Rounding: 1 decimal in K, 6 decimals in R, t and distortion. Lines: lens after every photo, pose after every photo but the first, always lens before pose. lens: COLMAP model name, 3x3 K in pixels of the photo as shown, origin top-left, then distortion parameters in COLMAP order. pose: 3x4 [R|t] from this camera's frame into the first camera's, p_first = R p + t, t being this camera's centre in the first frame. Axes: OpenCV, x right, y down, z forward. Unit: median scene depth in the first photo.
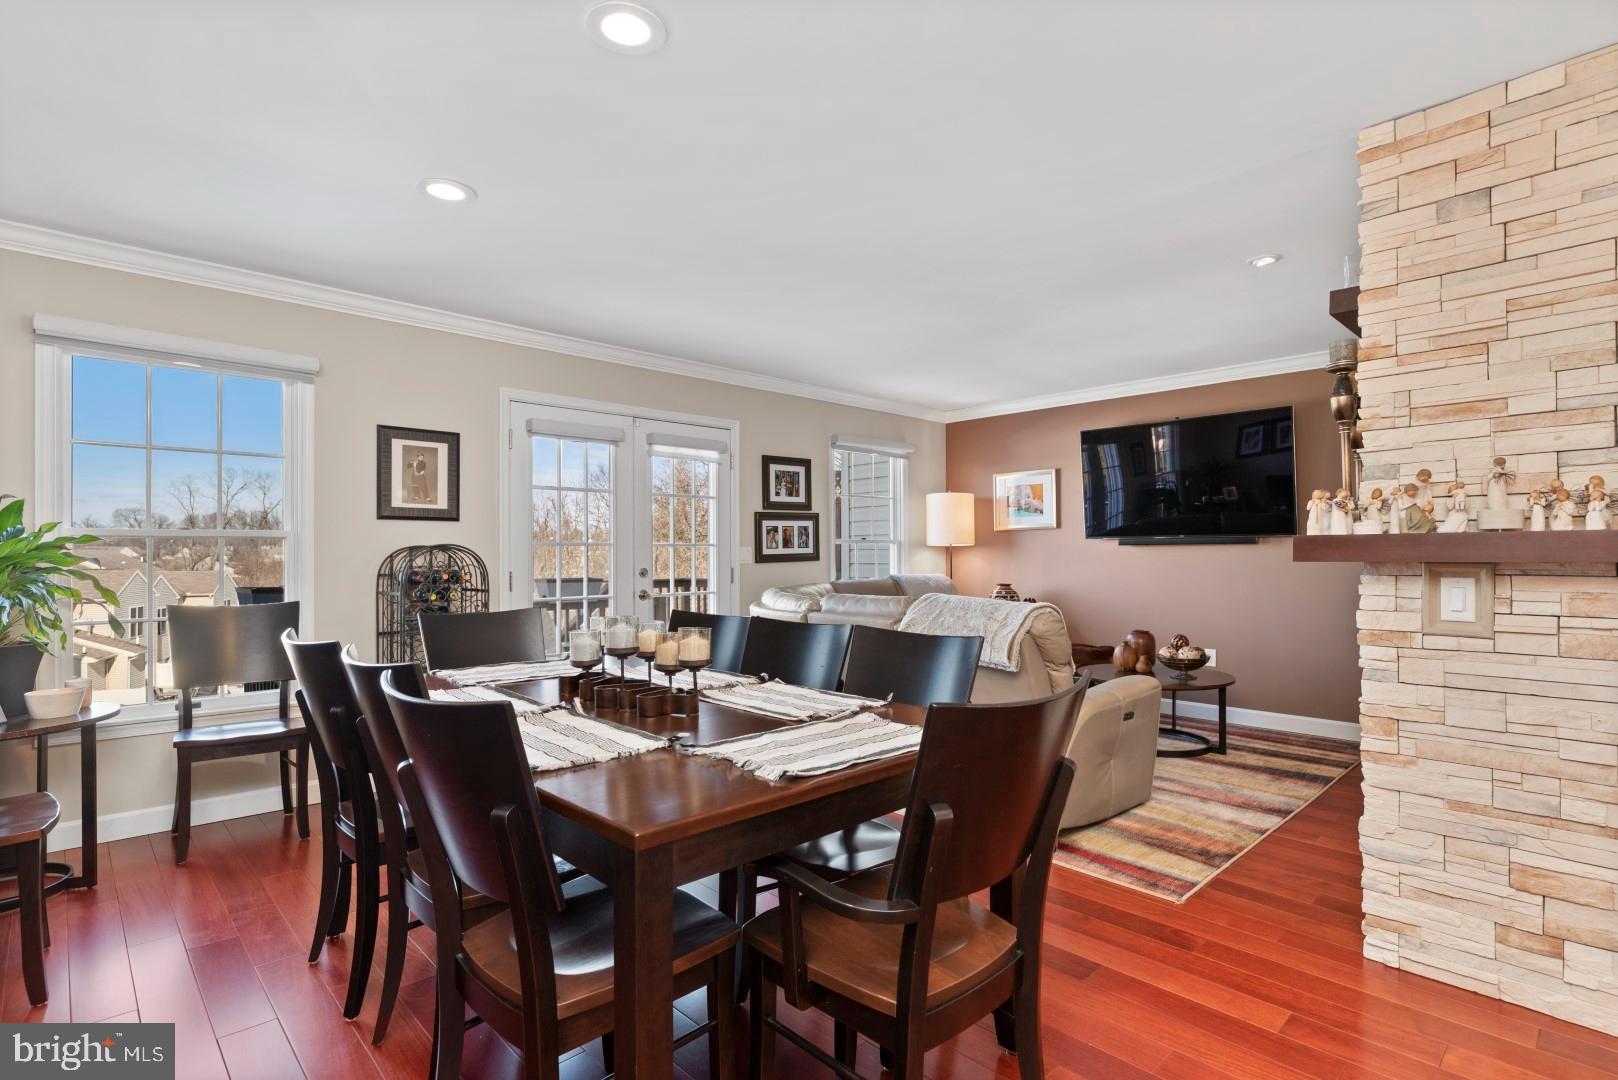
lens RADIAL K [[791.8, 0, 834.2], [0, 791.8, 555.0], [0, 0, 1]] dist [0.000266, 0.000445]
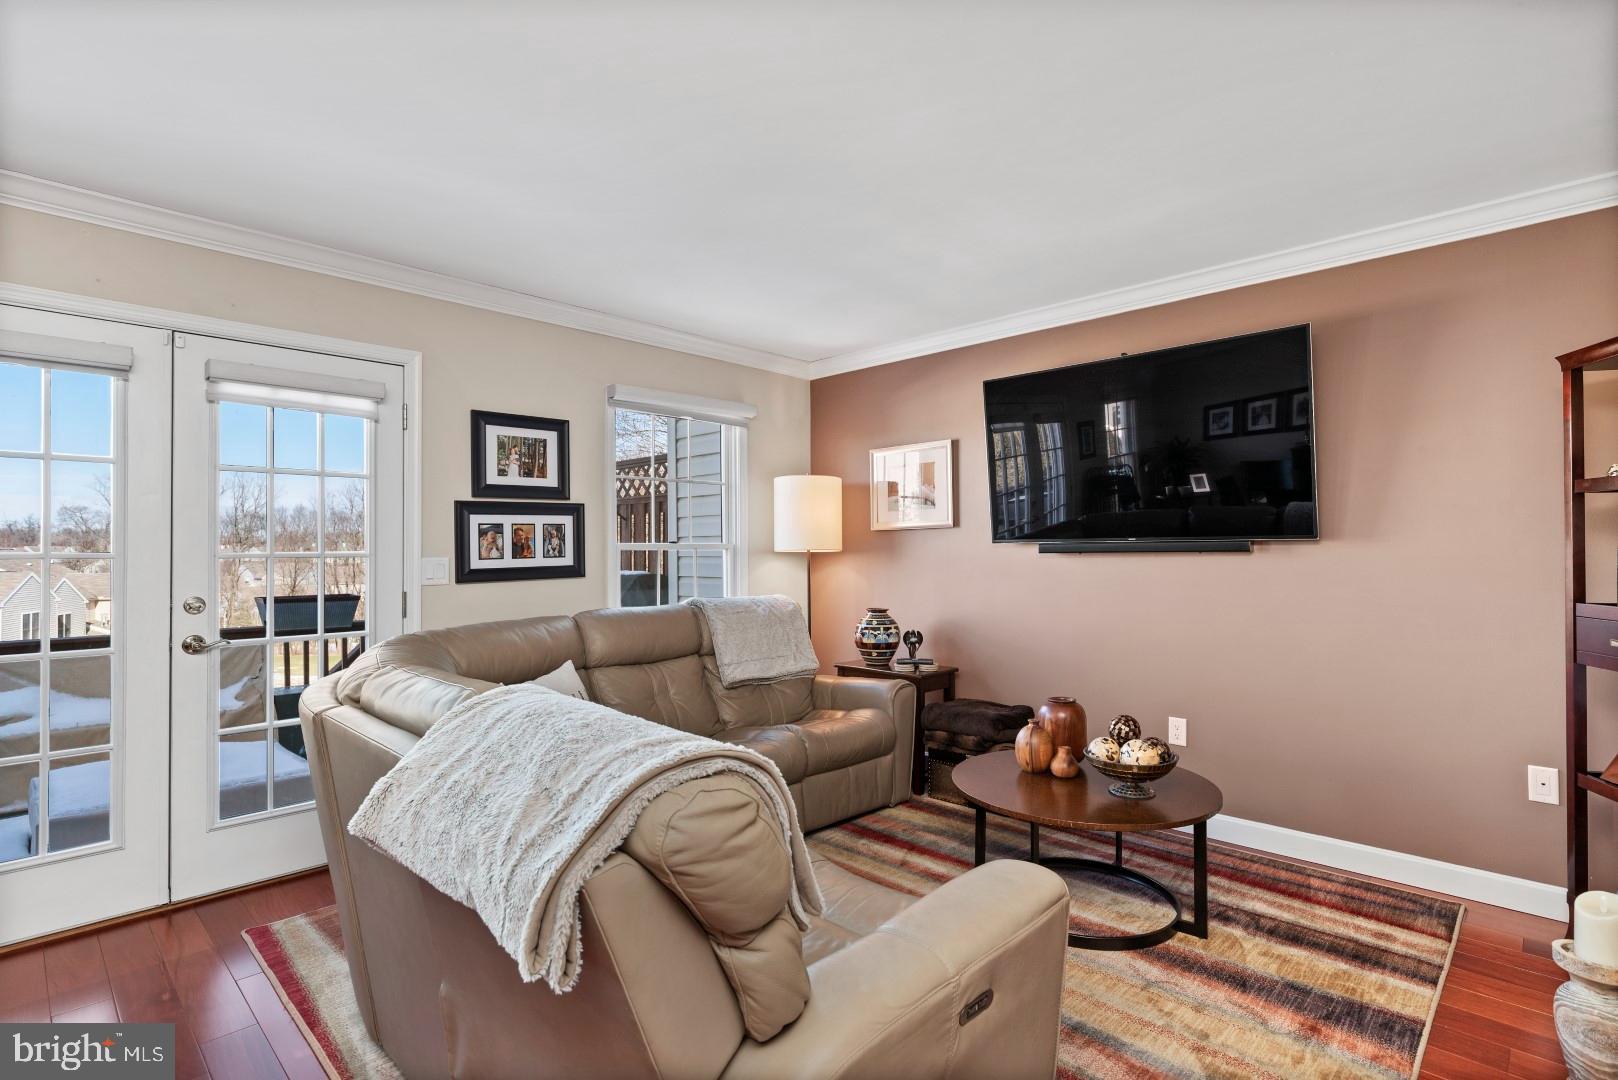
lens RADIAL K [[794.5, 0, 827.5], [0, 794.5, 553.6], [0, 0, 1]] dist [-0.000552, 0.000020]
pose [[0.999516, -0.001413, 0.031070, 0.167891], [0.001441, 0.999999, -0.000898, -0.011593], [-0.031068, 0.000942, 0.999517, 0.357569]]
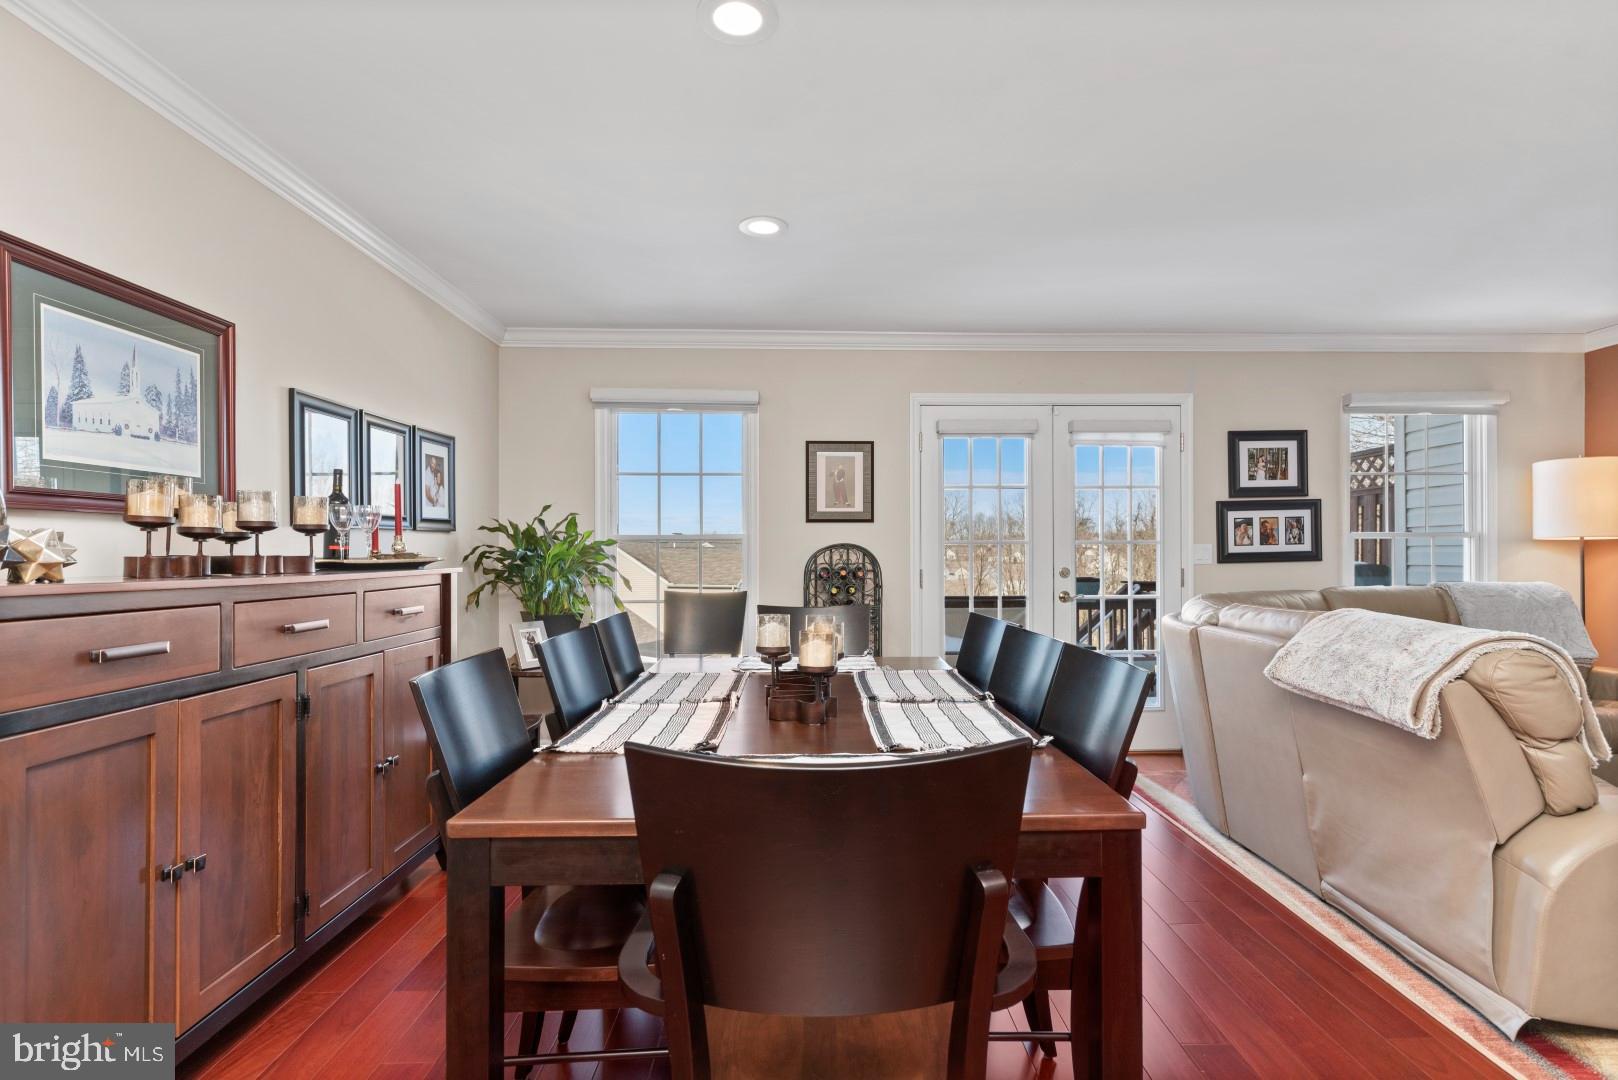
lens RADIAL K [[794.5, 0, 827.5], [0, 794.5, 553.6], [0, 0, 1]] dist [-0.000552, 0.000020]
pose [[0.735015, -0.001347, -0.678050, 0.158401], [0.000255, 0.999999, -0.001710, 0.001359], [0.678051, 0.001084, 0.735014, 0.113910]]
